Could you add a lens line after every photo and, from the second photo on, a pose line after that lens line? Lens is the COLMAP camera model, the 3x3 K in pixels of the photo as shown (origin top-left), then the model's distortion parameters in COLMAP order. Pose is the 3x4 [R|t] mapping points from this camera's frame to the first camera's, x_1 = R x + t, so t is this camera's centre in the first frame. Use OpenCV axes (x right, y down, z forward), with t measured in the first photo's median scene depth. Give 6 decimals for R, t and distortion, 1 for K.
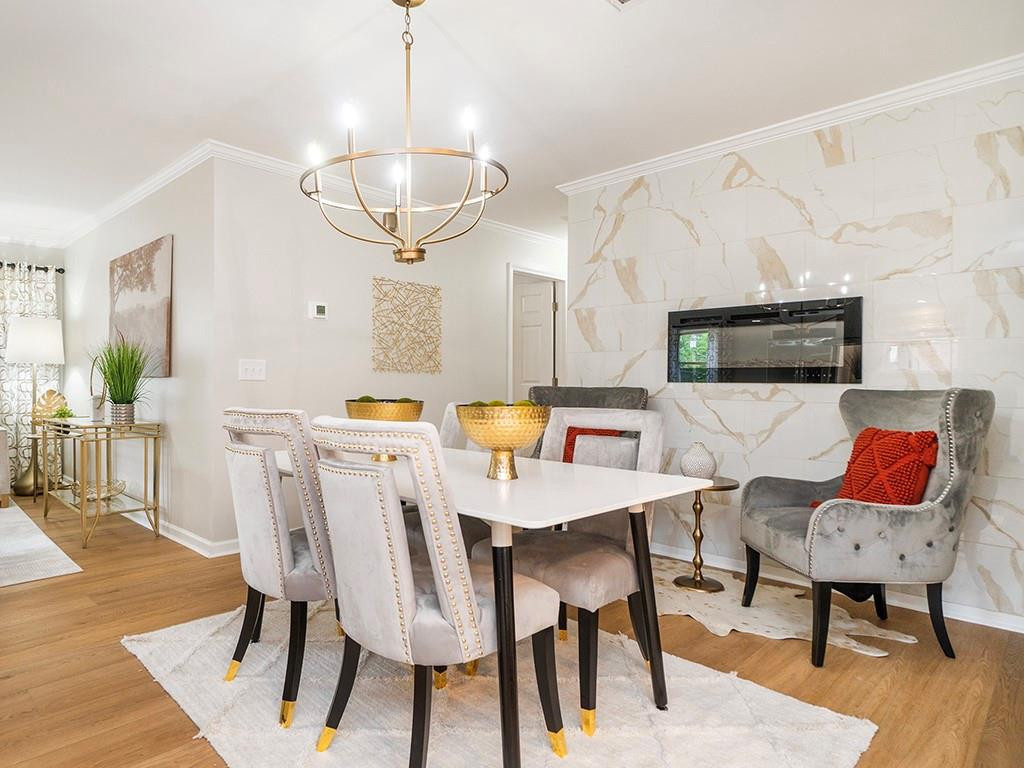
lens RADIAL K [[611.0, 0, 512.0], [0, 611.0, 384.0], [0, 0, 1]] dist [-0.000781, 0.000834]
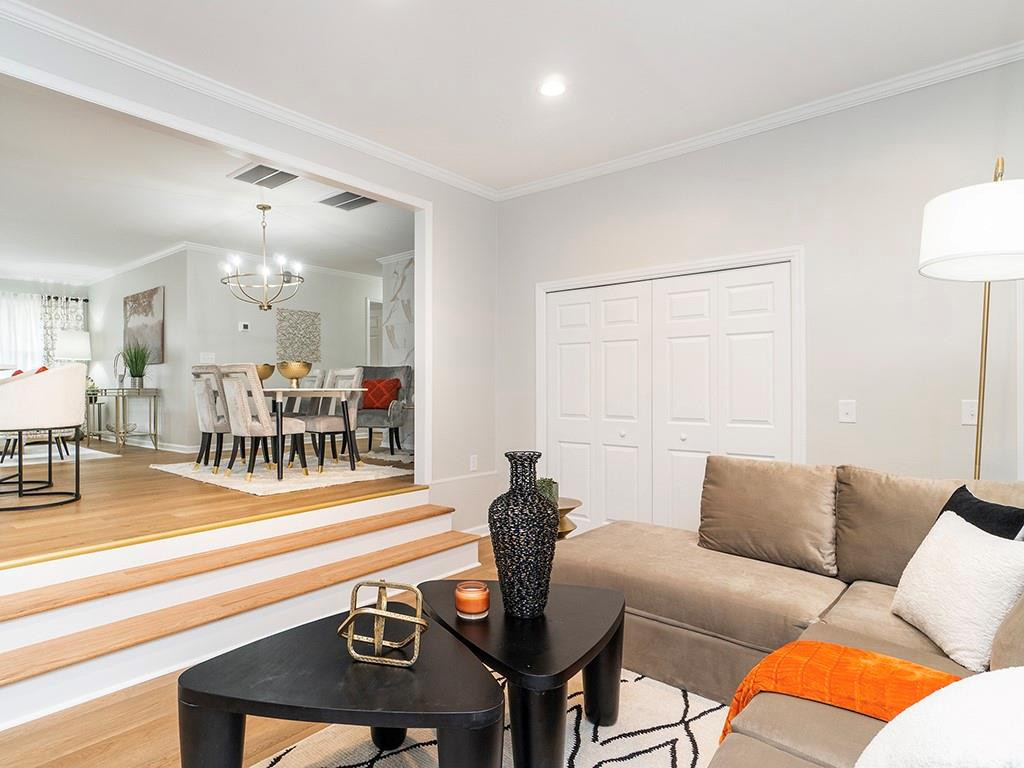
lens RADIAL K [[574.0, 0, 512.0], [0, 574.0, 384.0], [0, 0, 1]] dist [-0.000485, 0.000257]
pose [[0.998140, -0.010258, 0.060101, 0.370443], [0.010720, 0.999915, -0.007370, 0.072331], [-0.060021, 0.008000, 0.998165, -0.758809]]
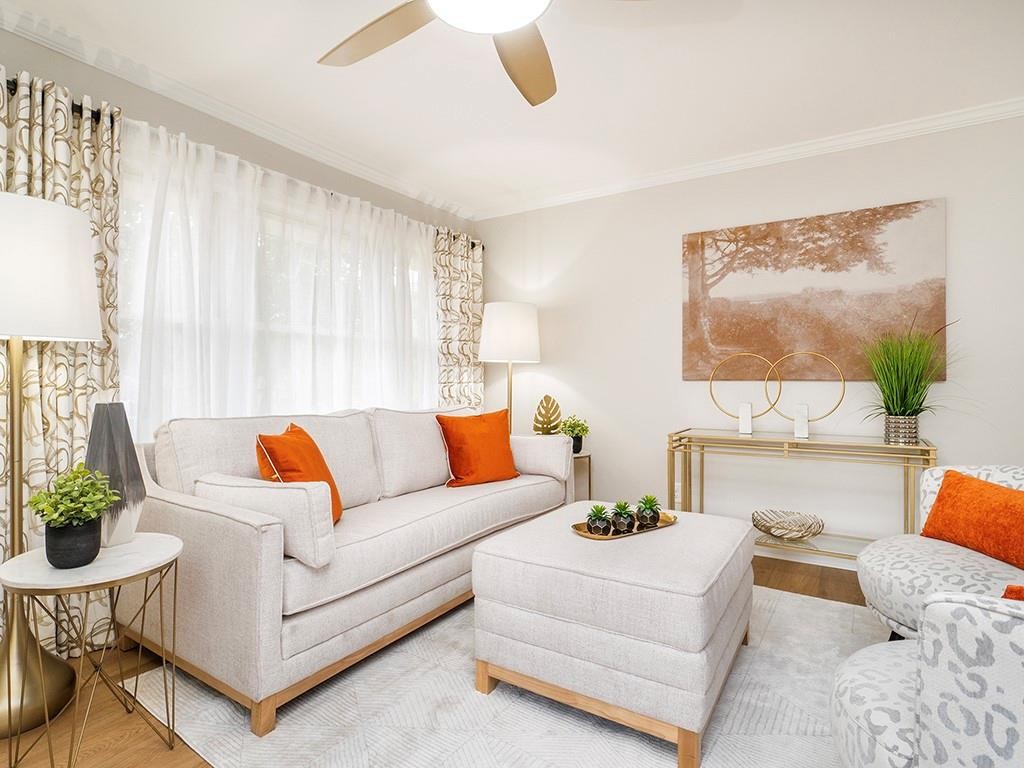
lens RADIAL K [[574.0, 0, 512.0], [0, 574.0, 384.0], [0, 0, 1]] dist [-0.000485, 0.000257]
pose [[0.988978, -0.004822, 0.147983, -1.164503], [0.003736, 0.999964, 0.007611, -0.013786], [-0.148015, -0.006974, 0.988961, 0.338683]]
